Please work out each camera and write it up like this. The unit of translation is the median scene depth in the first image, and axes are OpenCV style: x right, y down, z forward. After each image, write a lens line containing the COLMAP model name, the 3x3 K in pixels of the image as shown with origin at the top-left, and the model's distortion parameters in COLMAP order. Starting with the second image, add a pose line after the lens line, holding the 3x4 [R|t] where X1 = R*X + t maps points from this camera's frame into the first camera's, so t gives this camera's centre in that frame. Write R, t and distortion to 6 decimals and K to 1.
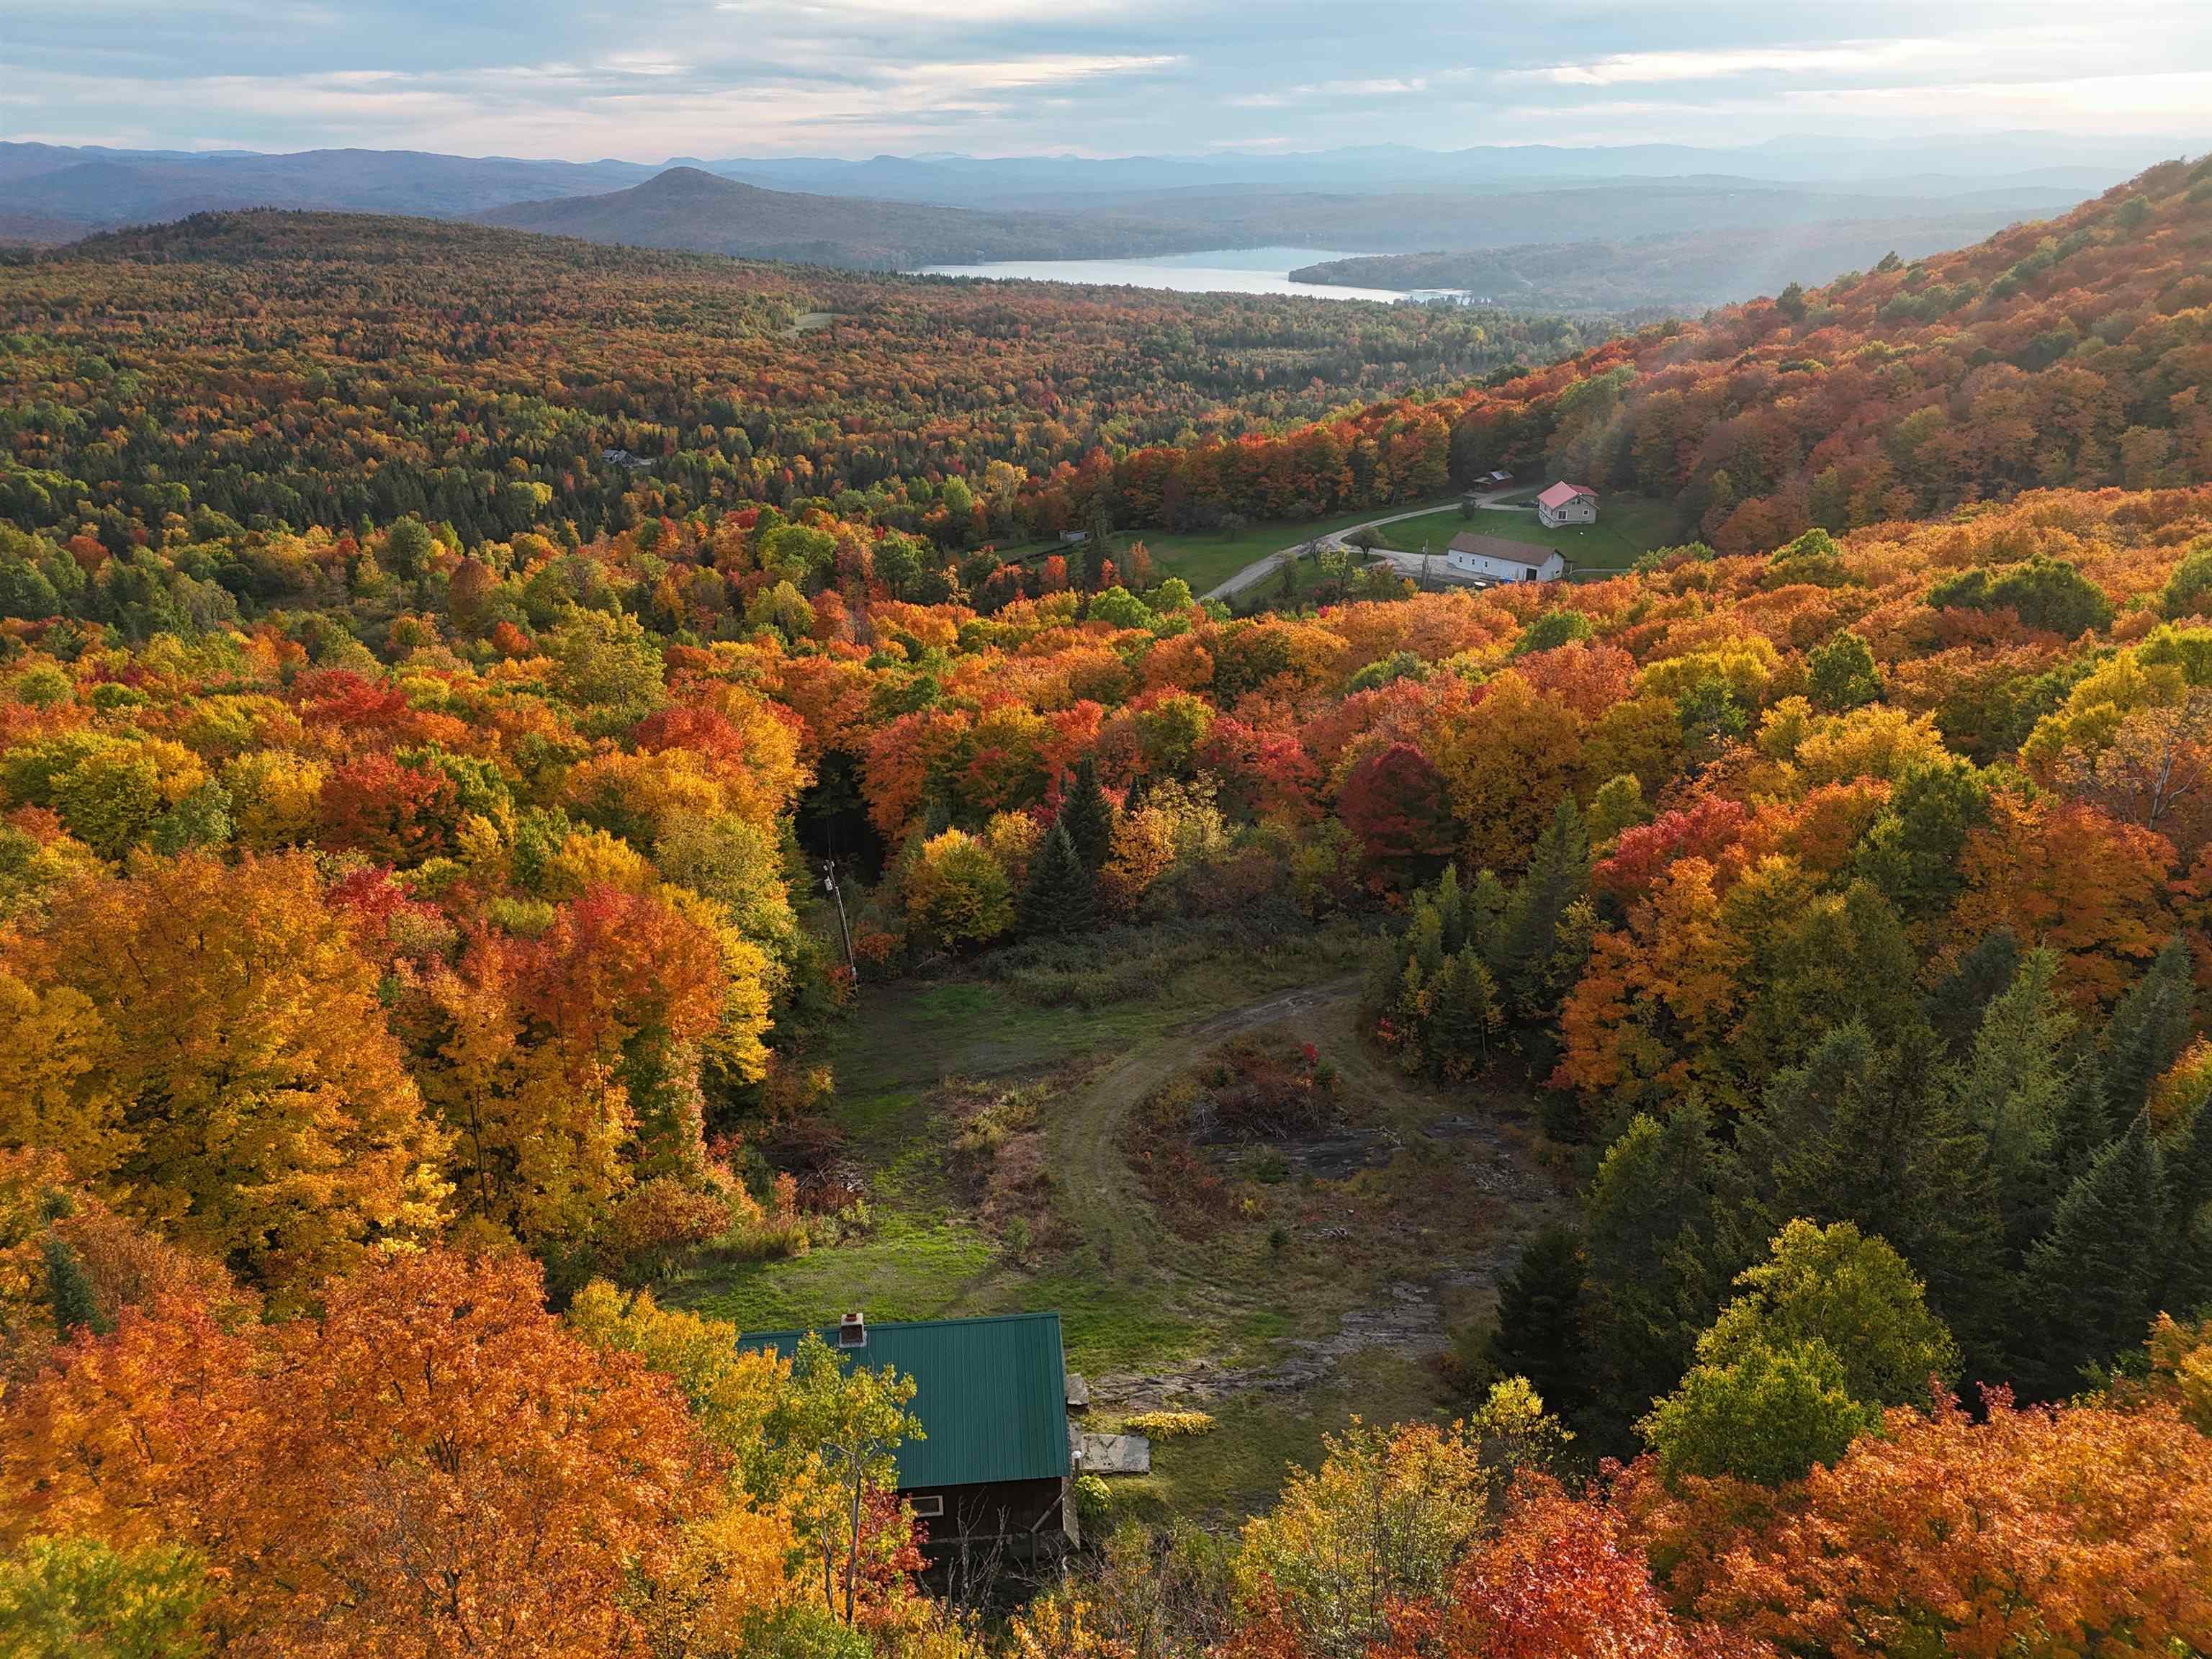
lens RADIAL K [[1625.3, 0, 1109.7], [0, 1625.3, 819.6], [0, 0, 1]] dist [0.081940, -0.077938]
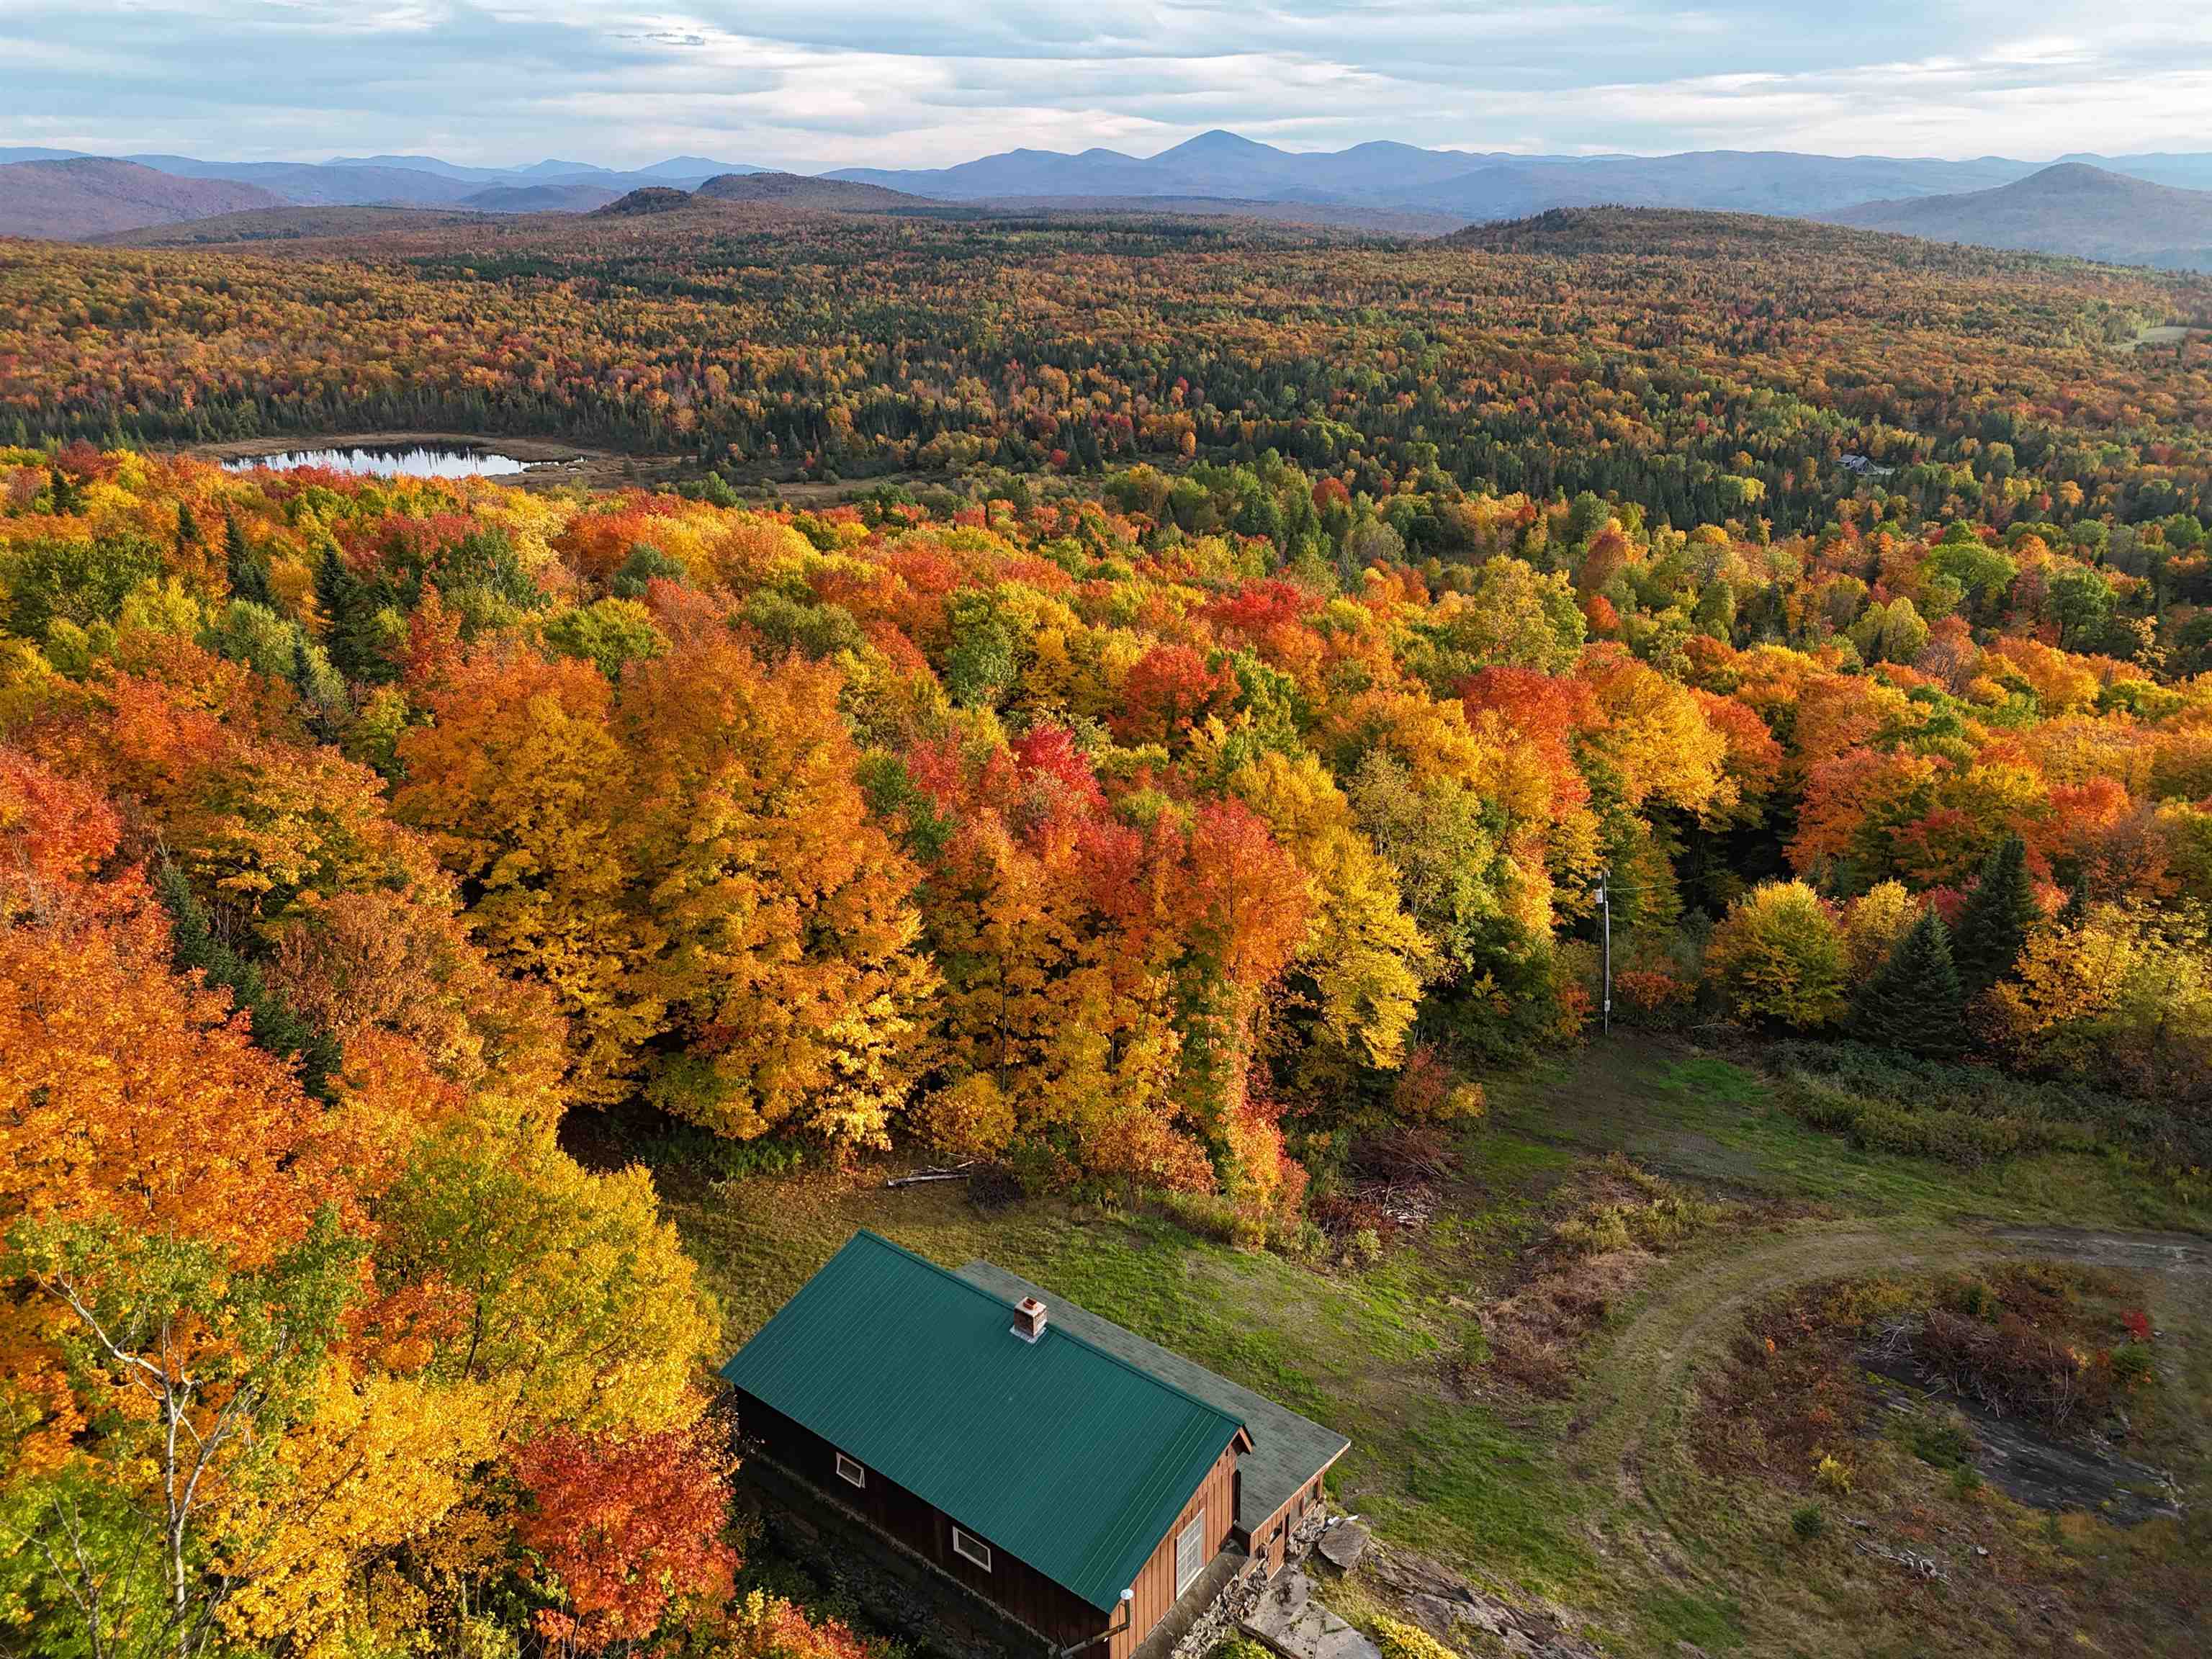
lens RADIAL K [[1625.3, 0, 1104.3], [0, 1625.3, 823.7], [0, 0, 1]] dist [0.081940, -0.077938]
pose [[0.741932, 0.252334, -0.621180, 0.135268], [-0.251220, 0.963607, 0.091378, -0.008563], [0.621631, 0.088257, 0.778322, 0.141598]]
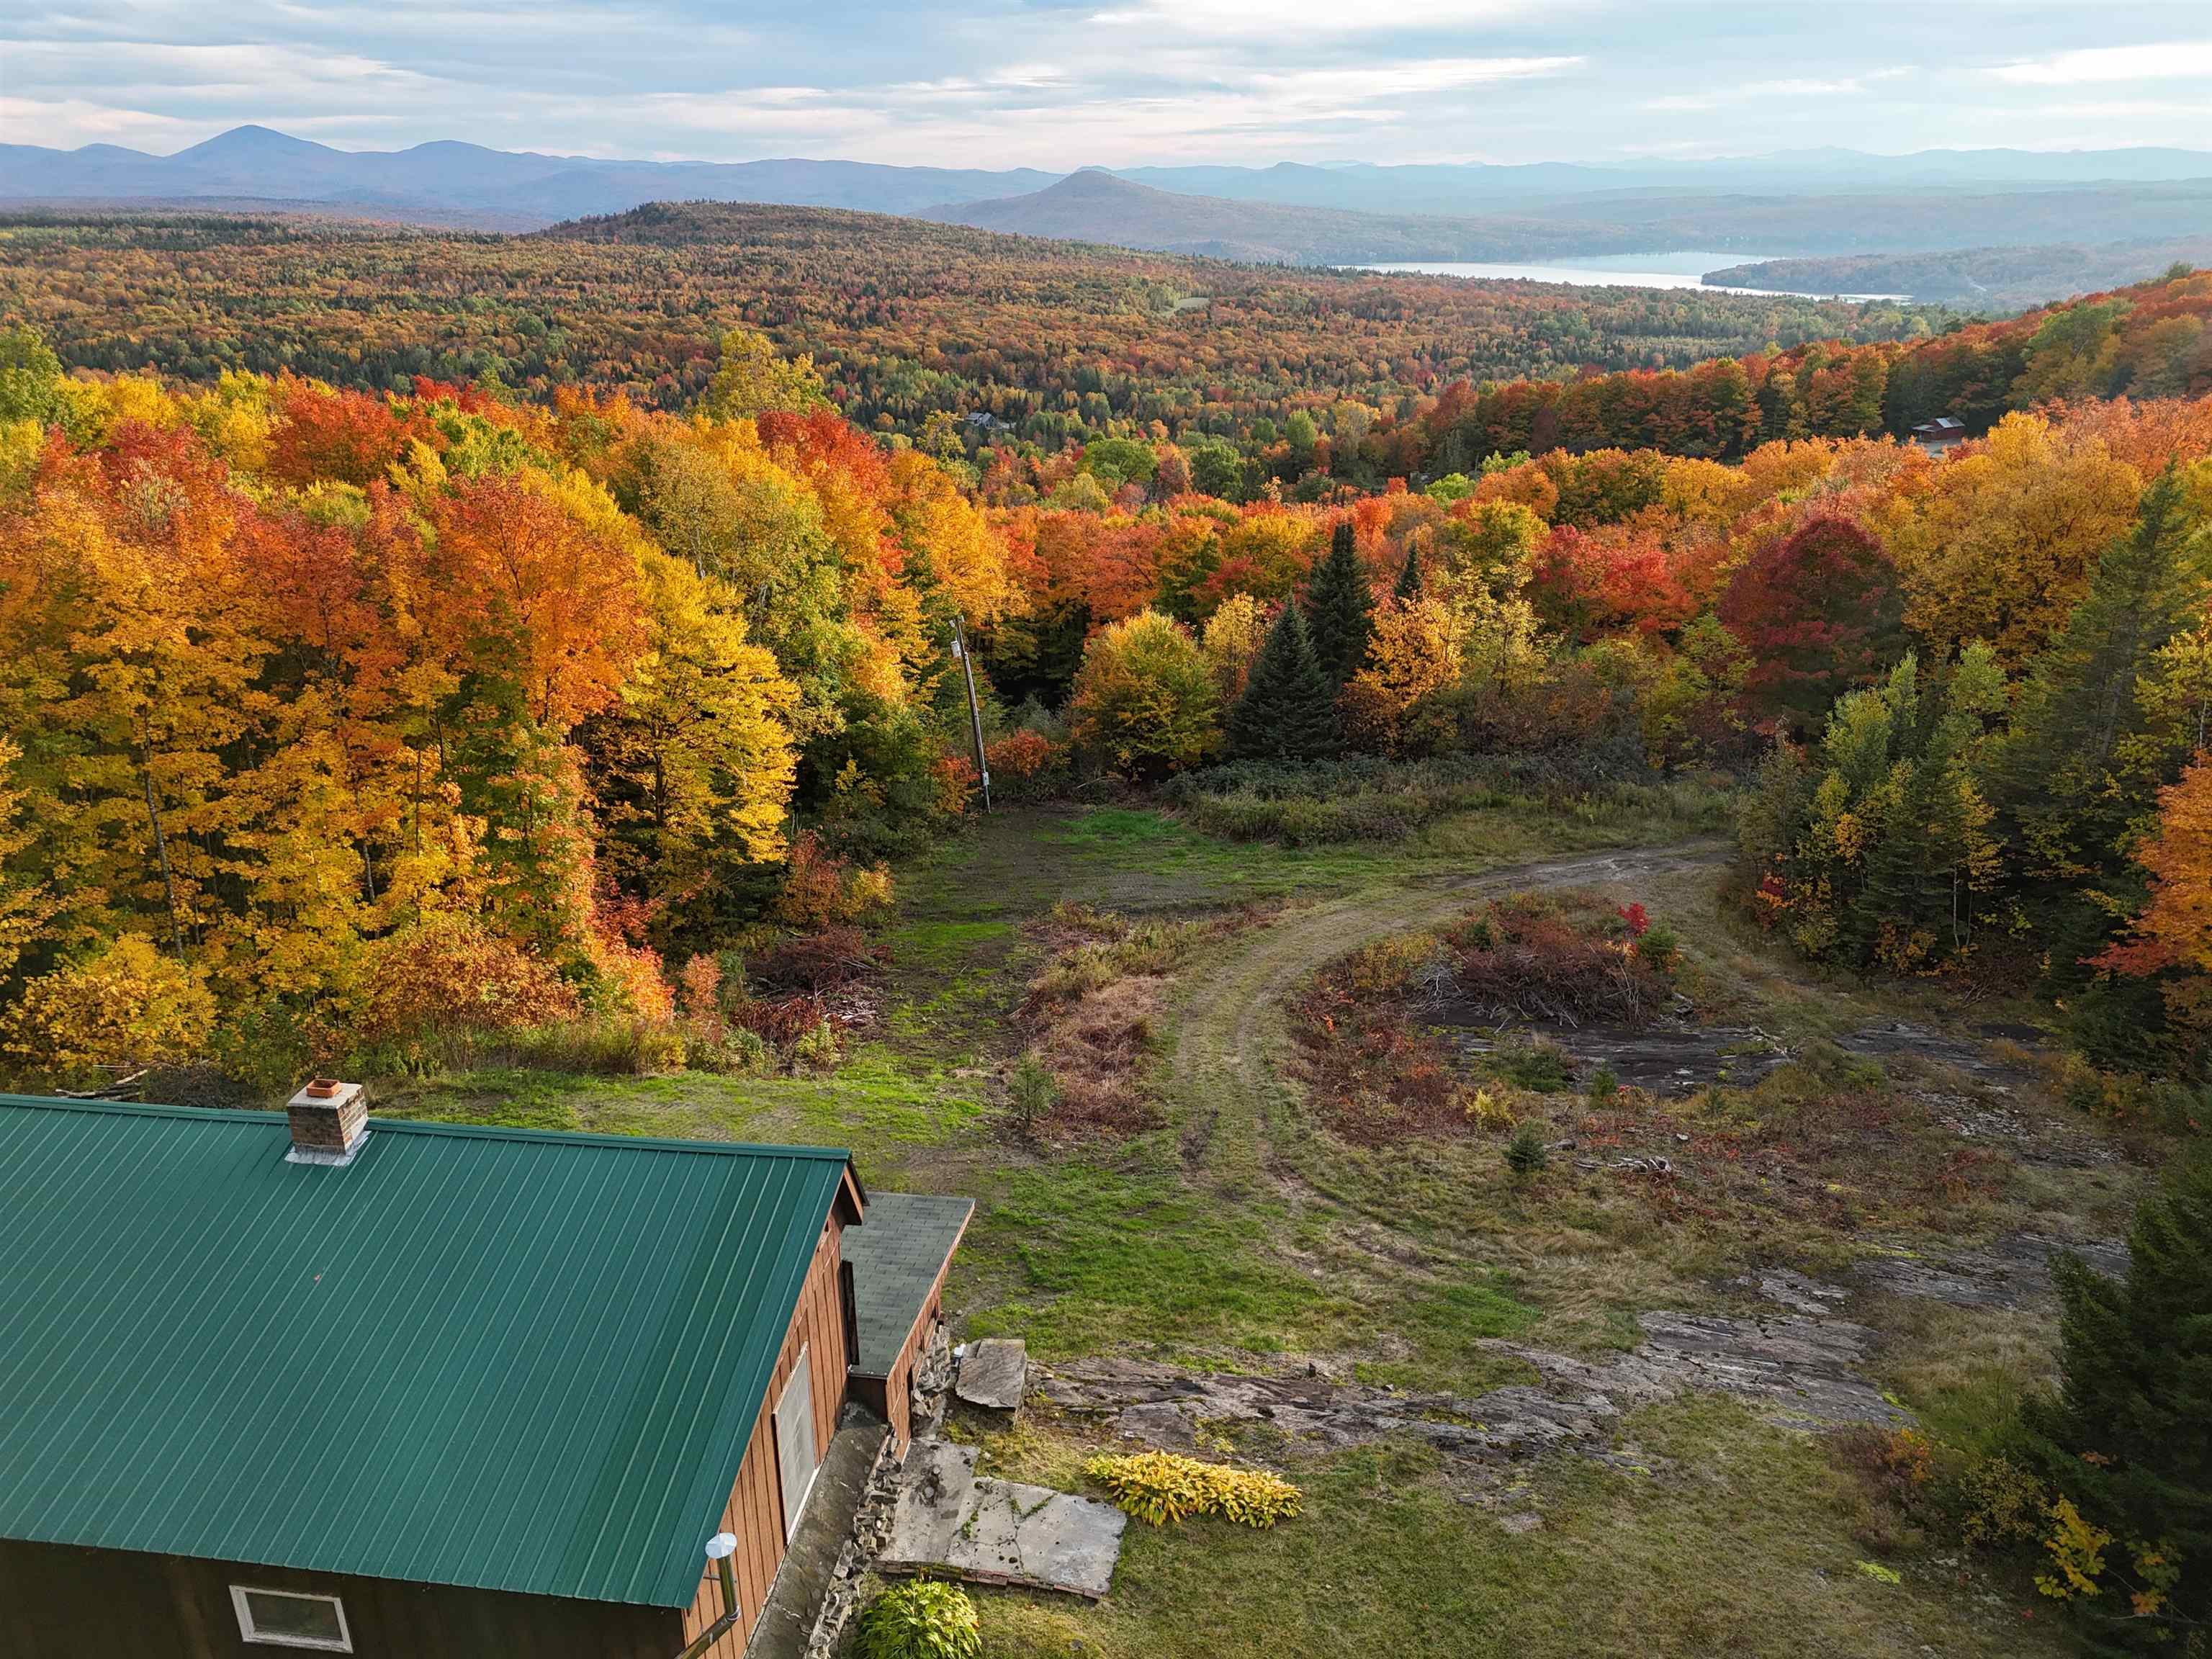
lens RADIAL K [[1625.3, 0, 1107.3], [0, 1625.3, 828.0], [0, 0, 1]] dist [0.081940, -0.077938]
pose [[0.974271, 0.085153, -0.208673, 0.041535], [-0.084984, 0.996334, 0.009792, 0.090482], [0.208742, 0.008194, 0.977936, 0.266851]]
